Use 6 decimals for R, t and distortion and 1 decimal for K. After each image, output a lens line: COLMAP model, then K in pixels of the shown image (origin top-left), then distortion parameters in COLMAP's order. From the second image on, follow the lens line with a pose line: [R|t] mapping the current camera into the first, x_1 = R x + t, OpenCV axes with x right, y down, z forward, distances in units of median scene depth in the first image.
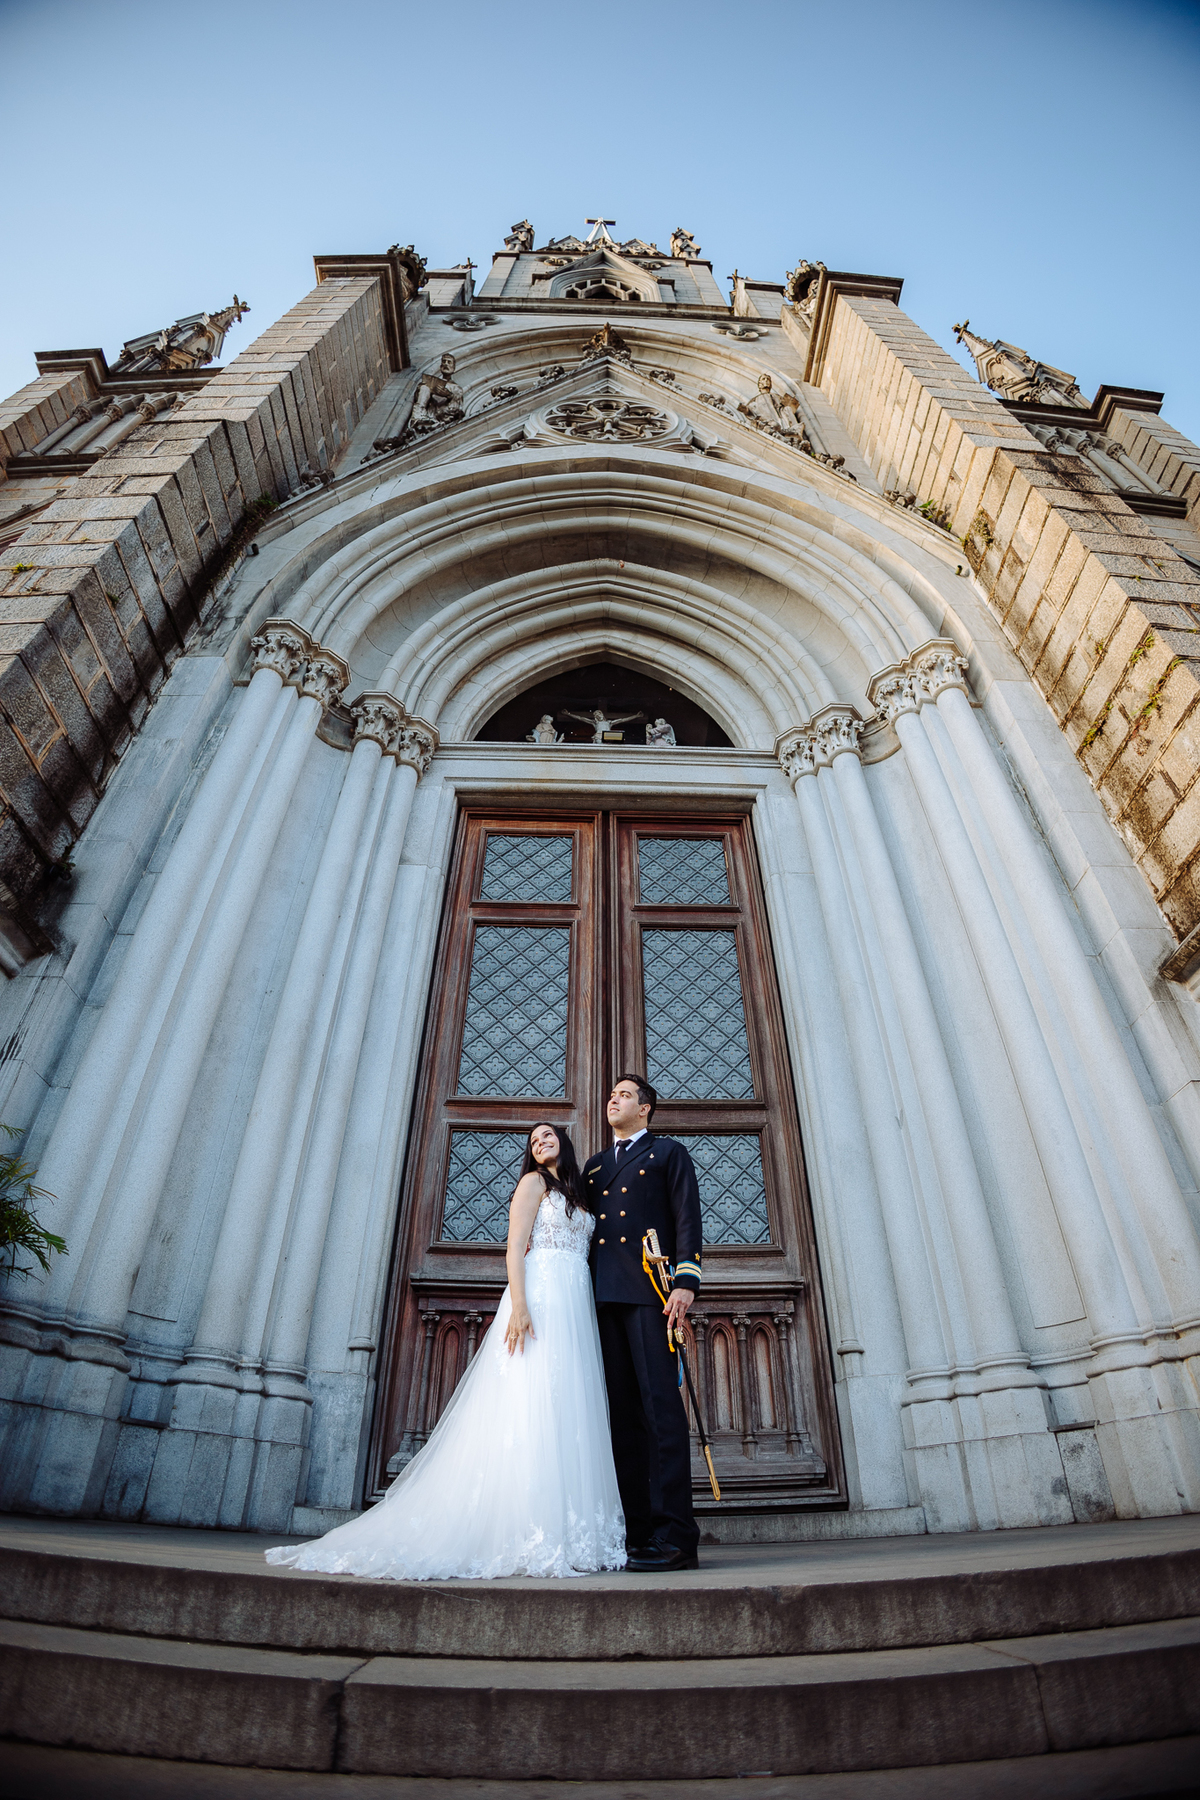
lens RADIAL K [[834.1, 0, 603.0], [0, 834.1, 860.9], [0, 0, 1]] dist [-0.105938, 0.000607]
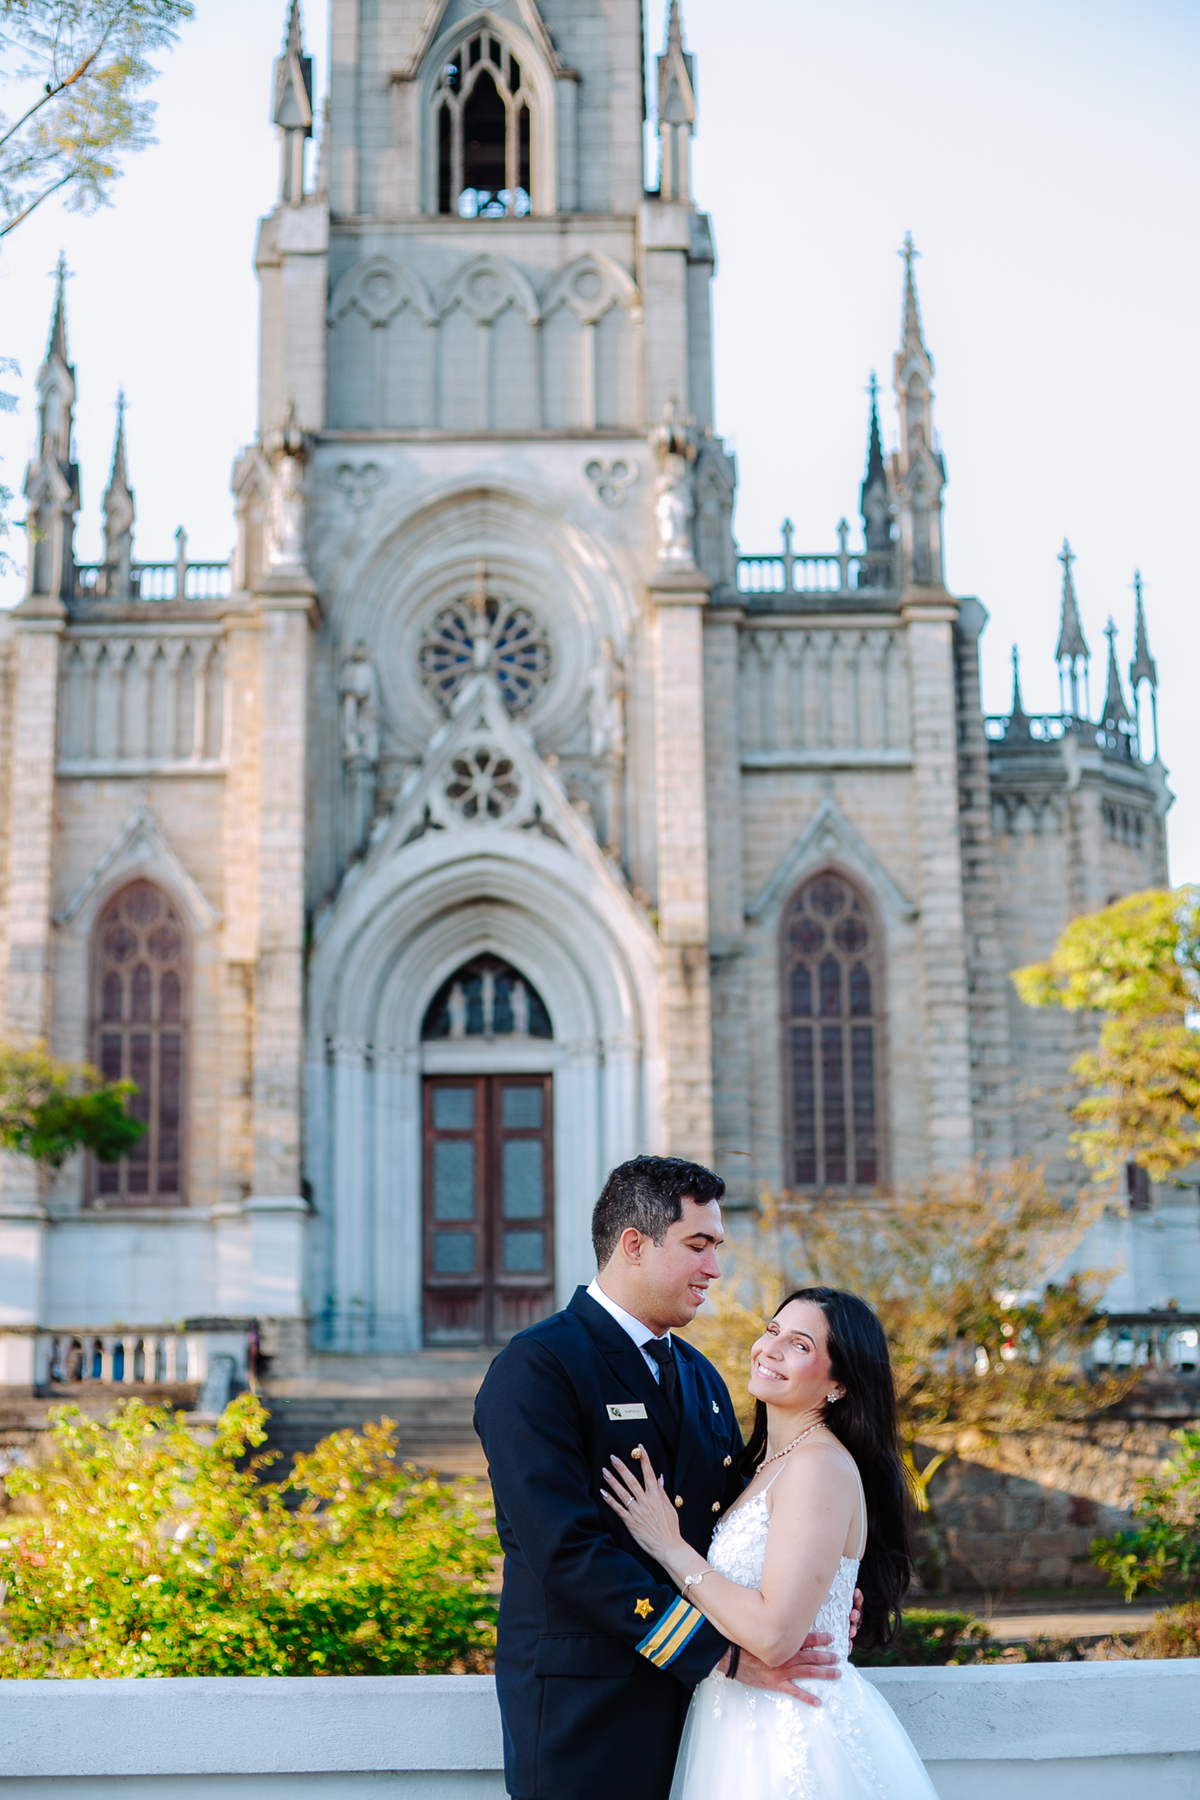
lens RADIAL K [[2568.5, 0, 596.6], [0, 2568.5, 867.7], [0, 0, 1]] dist [-0.085080, 0.118729]
pose [[0.999303, -0.020100, -0.031464, 0.611102], [0.032927, 0.871713, 0.488909, -4.553039], [0.017600, -0.489604, 0.871767, -5.461973]]
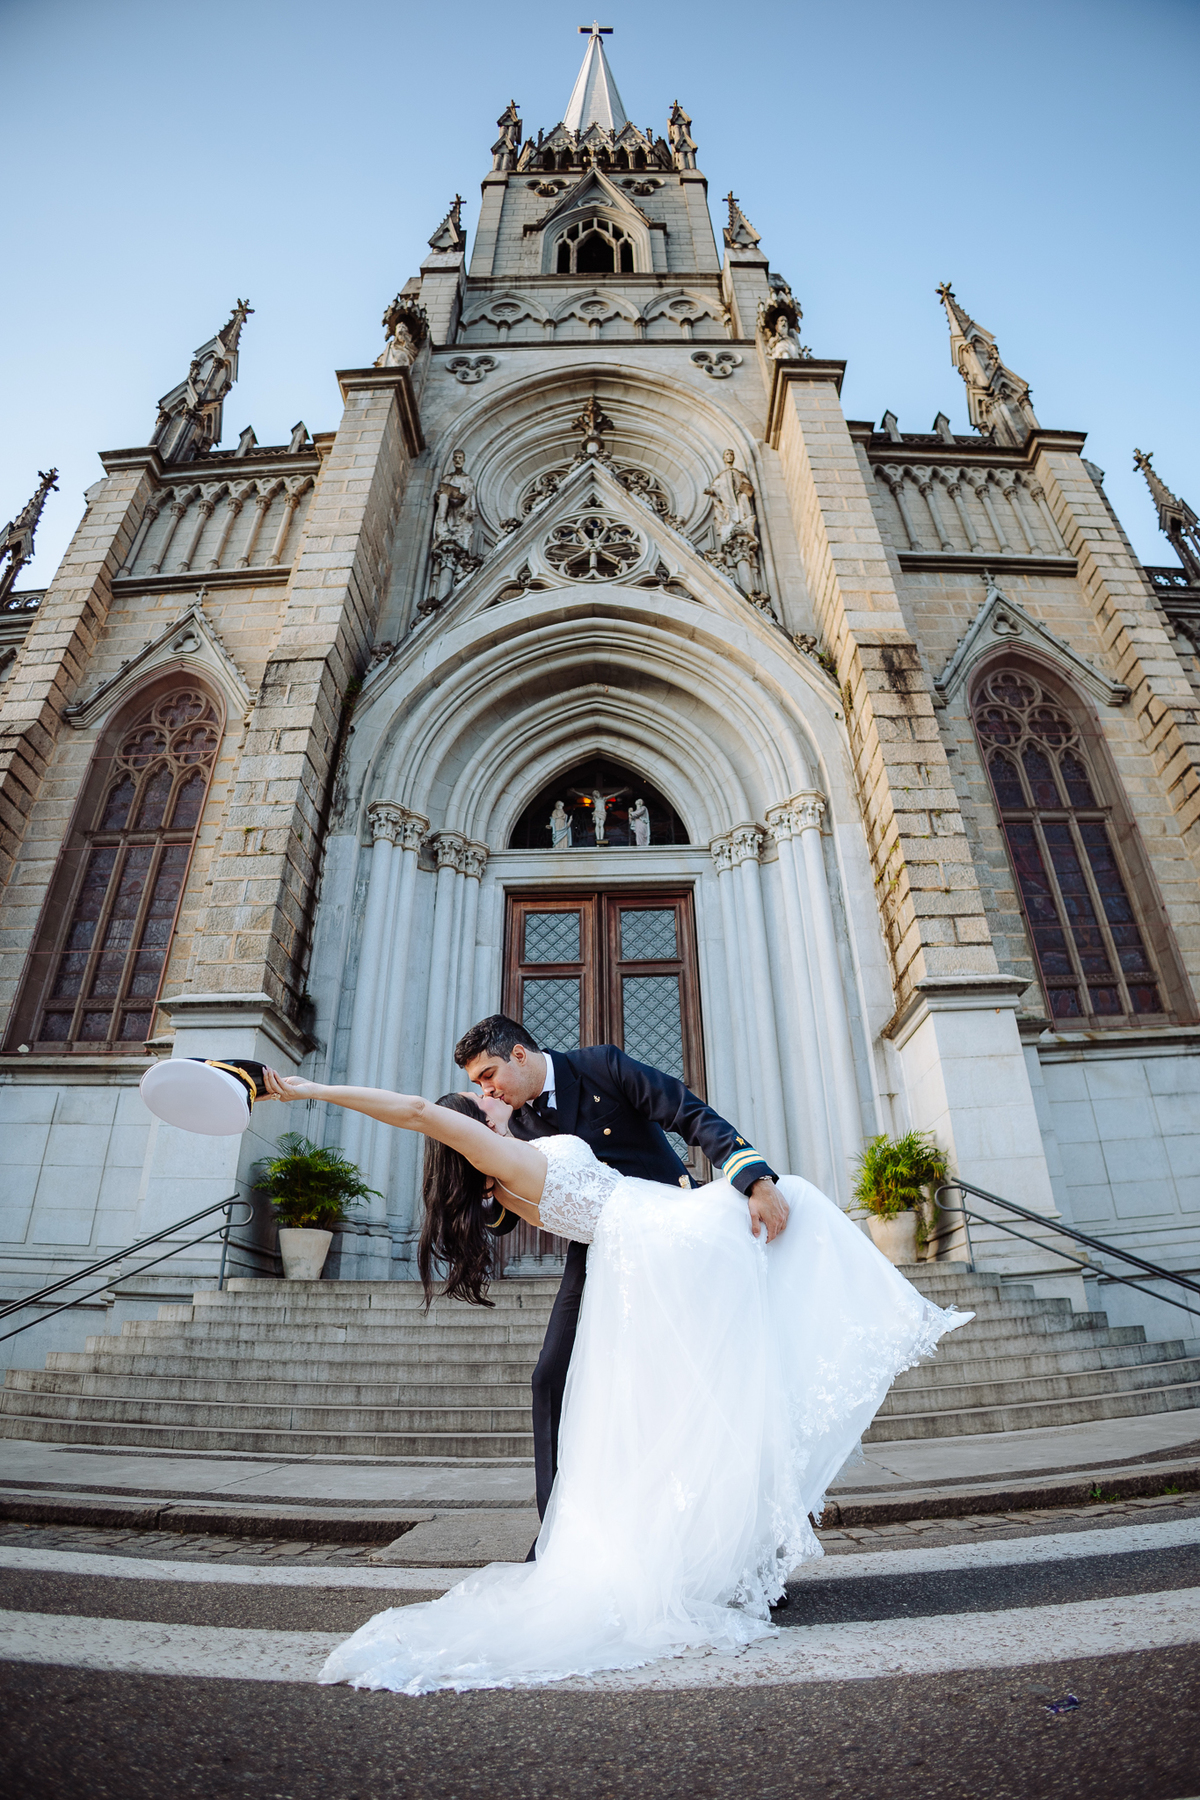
lens RADIAL K [[885.8, 0, 637.2], [0, 885.8, 905.7], [0, 0, 1]] dist [-0.115828, 0.000666]
pose [[0.999005, -0.041966, -0.015111, 0.118542], [0.044349, 0.970731, 0.236038, -0.517012], [0.004764, -0.236473, 0.971626, -0.752111]]
